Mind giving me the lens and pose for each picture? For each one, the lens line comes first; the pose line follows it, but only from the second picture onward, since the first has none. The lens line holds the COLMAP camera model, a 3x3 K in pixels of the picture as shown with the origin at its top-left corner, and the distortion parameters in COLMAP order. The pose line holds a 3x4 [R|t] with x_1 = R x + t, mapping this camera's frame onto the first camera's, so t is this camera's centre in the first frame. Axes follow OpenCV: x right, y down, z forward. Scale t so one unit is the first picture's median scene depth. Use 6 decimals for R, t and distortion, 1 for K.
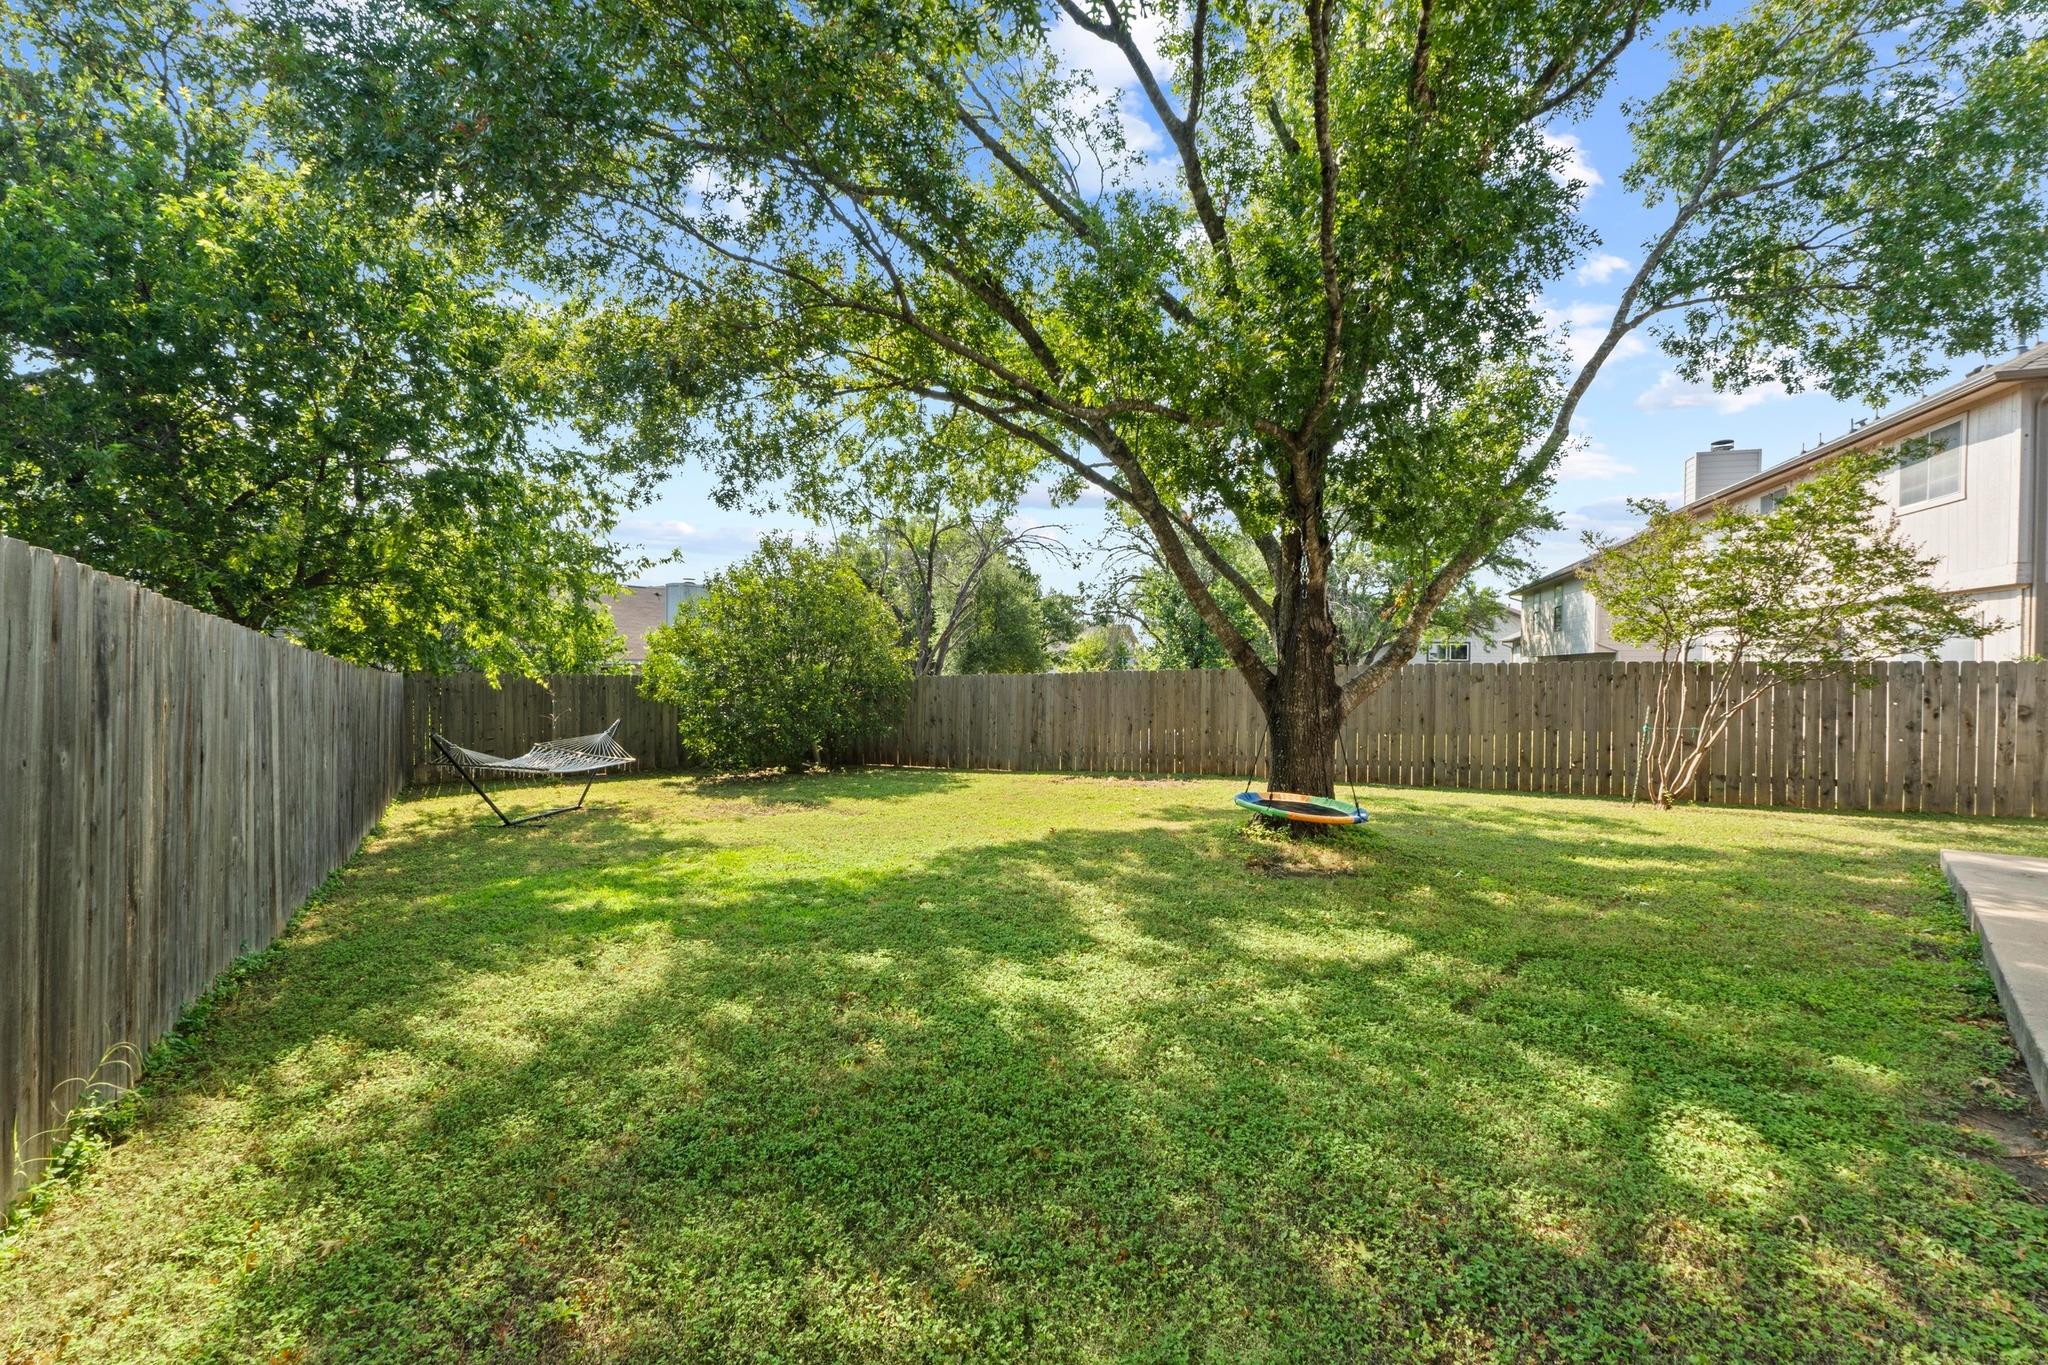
lens RADIAL K [[884.8, 0, 1023.8], [0, 884.8, 643.2], [0, 0, 1]] dist [-0.005147, -0.000338]
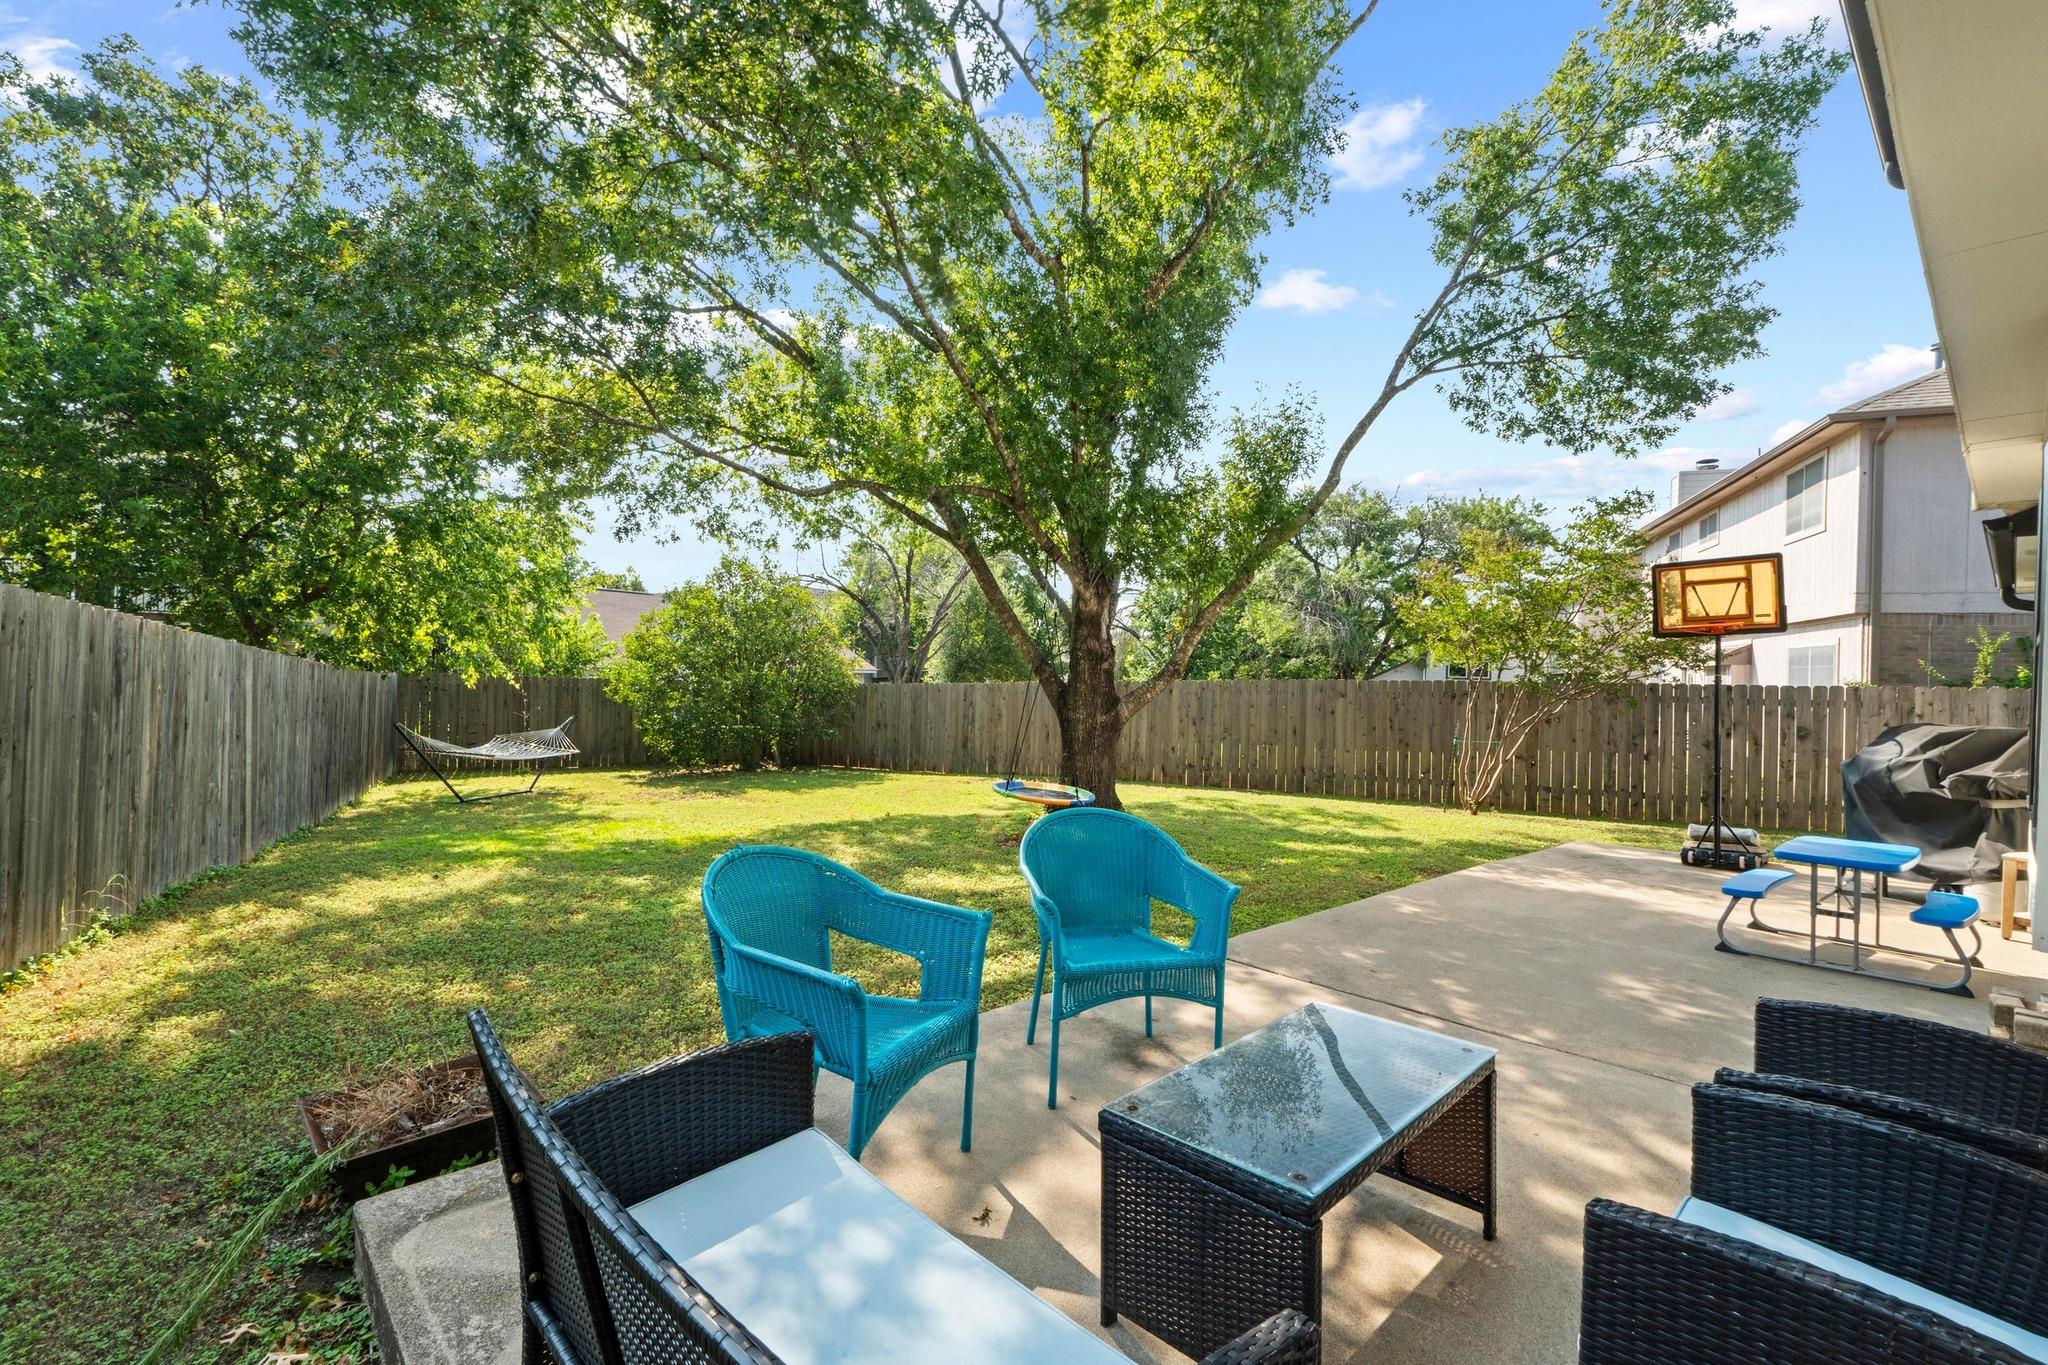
lens RADIAL K [[925.9, 0, 1019.5], [0, 925.9, 640.0], [0, 0, 1]] dist [-0.006938, 0.000028]
pose [[0.998176, 0.014119, -0.058700, 0.266765], [-0.014867, 0.999813, -0.012327, -0.009235], [0.058515, 0.013177, 0.998200, -0.226890]]
